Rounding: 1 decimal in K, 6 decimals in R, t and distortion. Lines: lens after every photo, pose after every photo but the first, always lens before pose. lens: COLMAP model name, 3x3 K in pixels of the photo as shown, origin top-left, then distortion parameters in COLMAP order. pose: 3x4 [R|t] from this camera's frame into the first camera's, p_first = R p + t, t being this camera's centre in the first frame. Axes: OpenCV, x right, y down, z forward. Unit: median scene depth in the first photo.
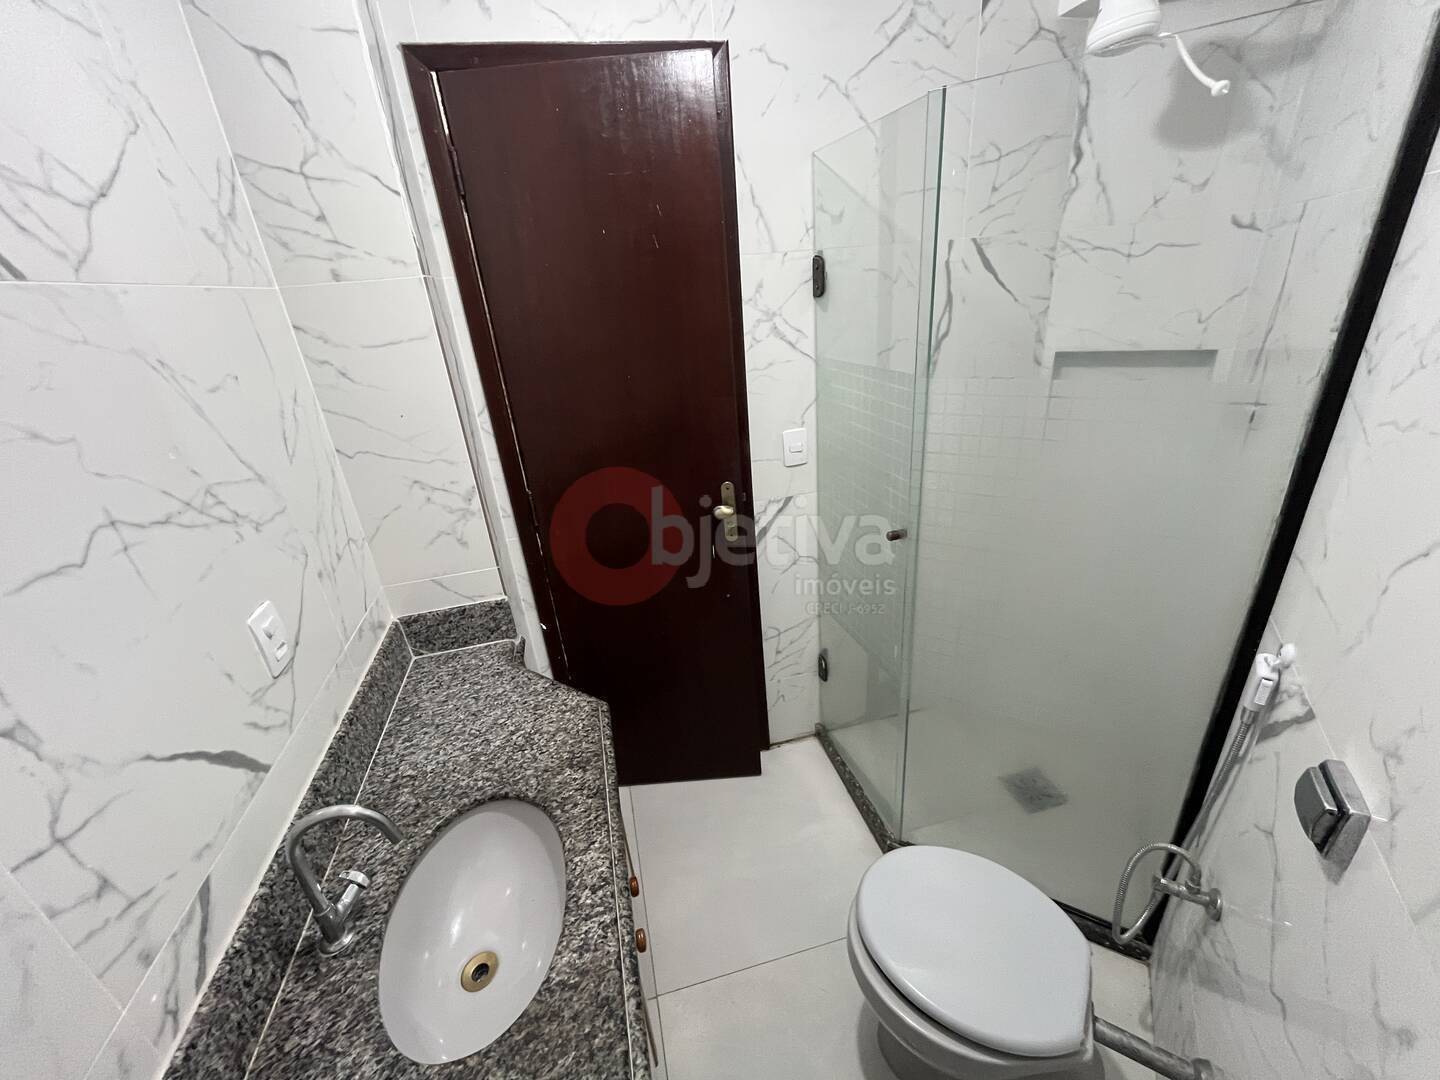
lens RADIAL K [[586.6, 0, 718.7], [0, 586.6, 538.4], [0, 0, 1]] dist [-0.003615, 0.000644]
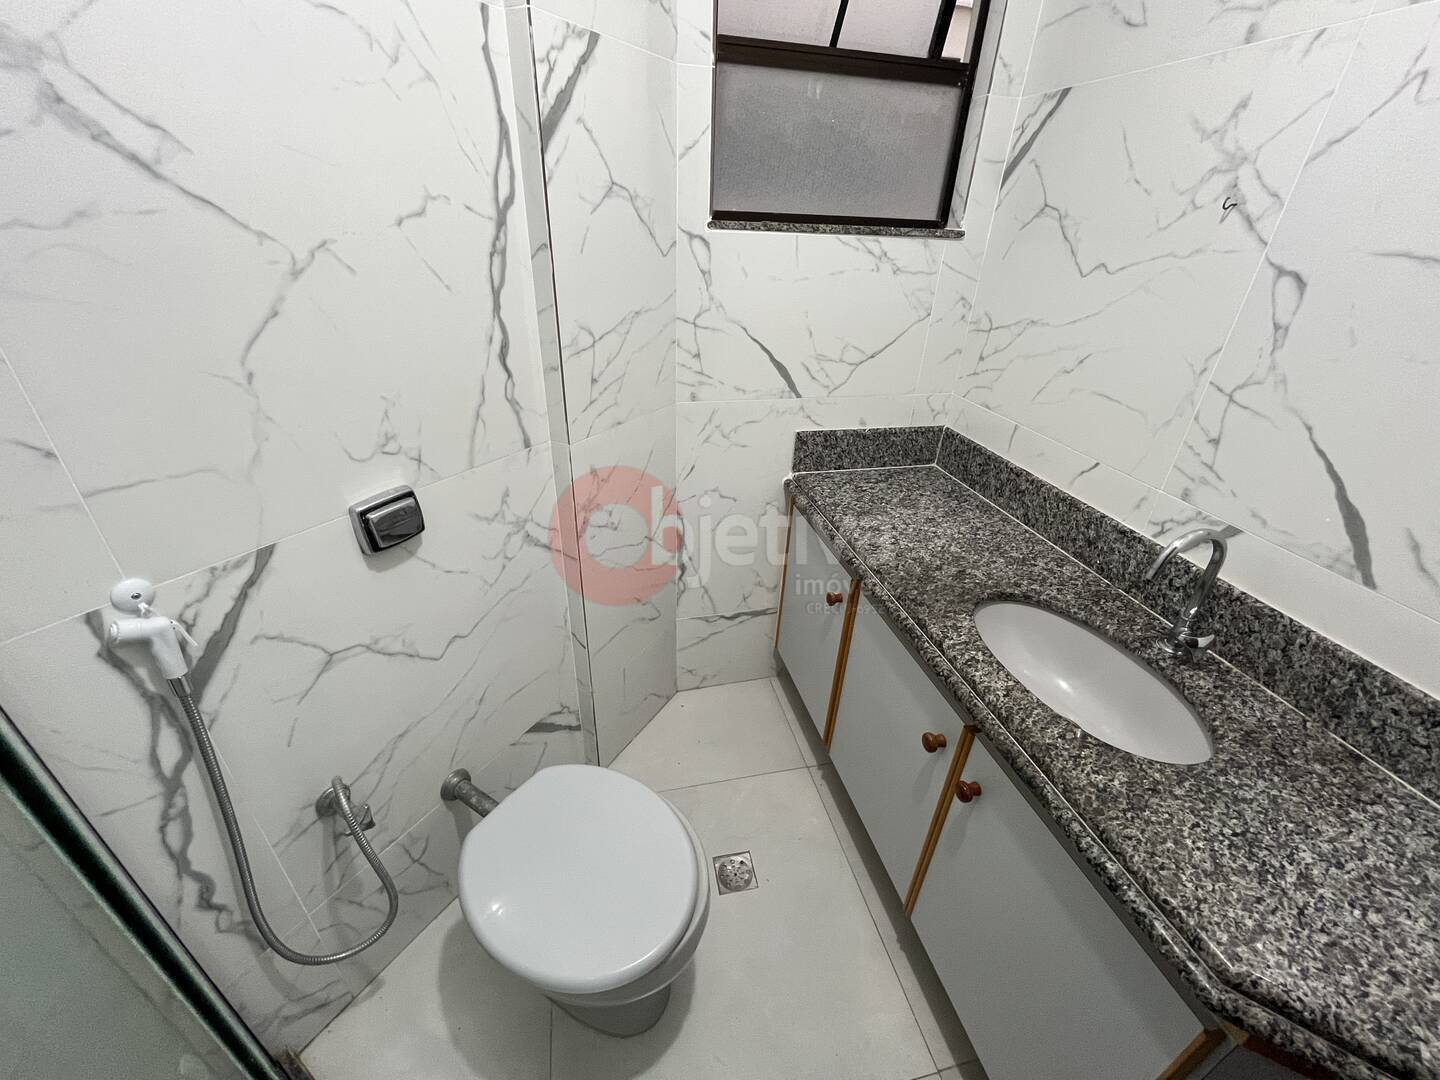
lens RADIAL K [[586.6, 0, 718.7], [0, 586.6, 538.4], [0, 0, 1]] dist [-0.003615, 0.000644]
pose [[-0.998980, 0.031760, 0.032092, 0.257979], [0.044786, 0.606918, 0.793502, -0.497475], [0.005724, 0.794130, -0.607721, 1.750641]]
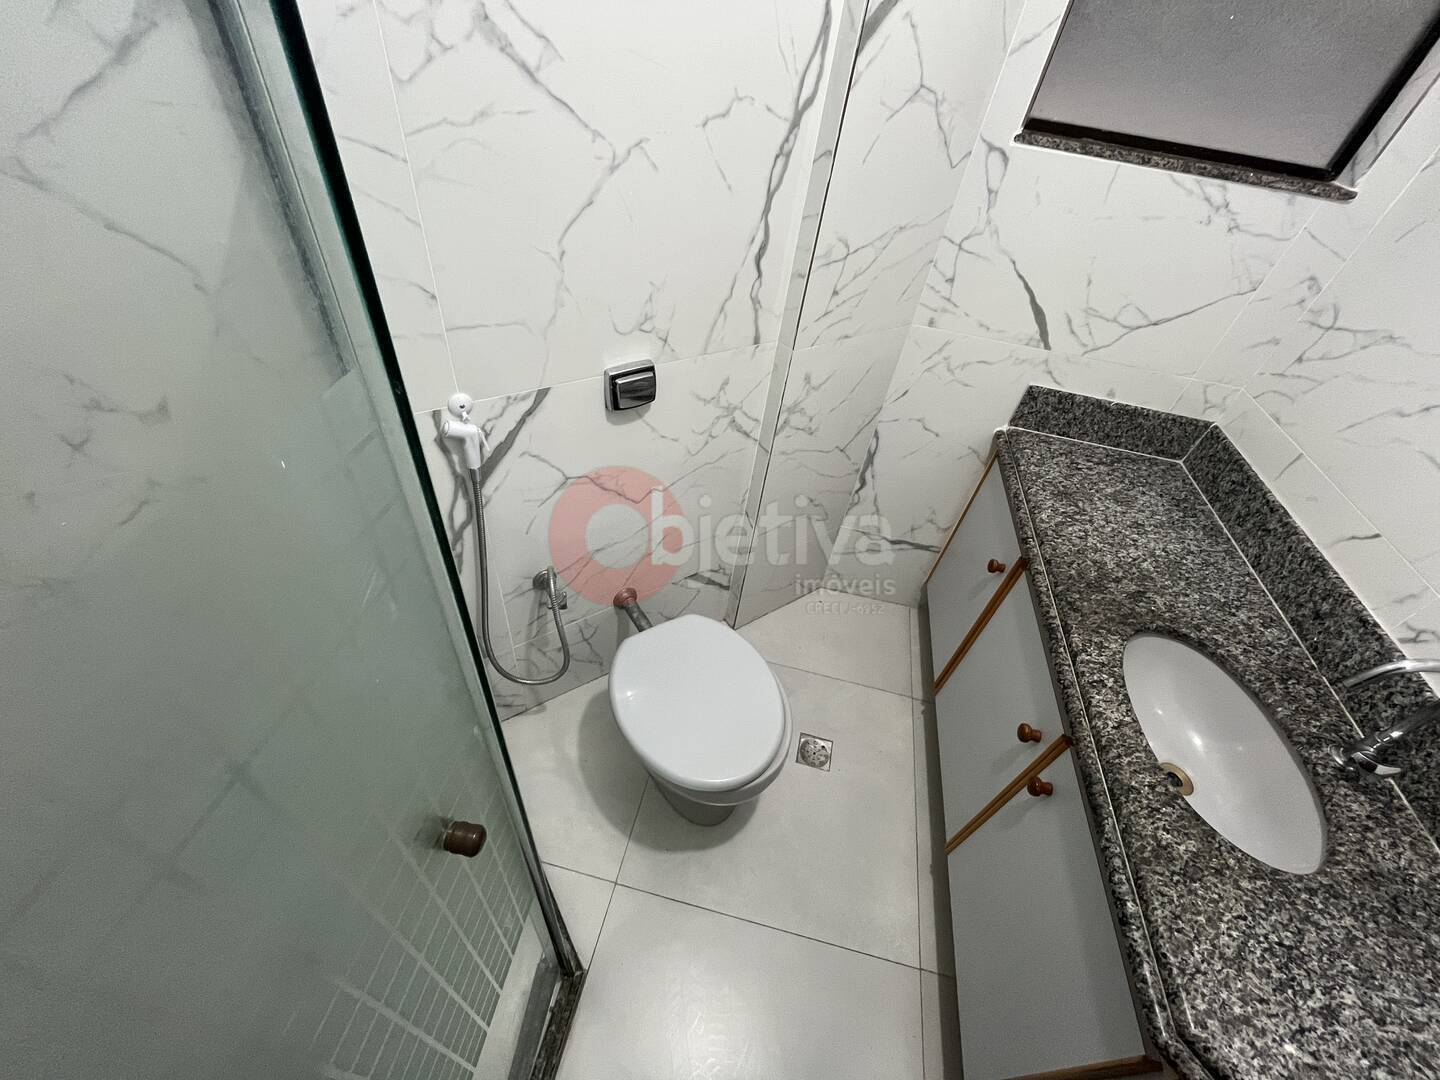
lens RADIAL K [[586.6, 0, 718.7], [0, 586.6, 538.4], [0, 0, 1]] dist [-0.003615, 0.000644]
pose [[-0.900679, -0.317228, 0.296891, 0.225863], [0.133431, 0.448344, 0.883846, -0.684476], [-0.413490, 0.835676, -0.361486, 1.732370]]
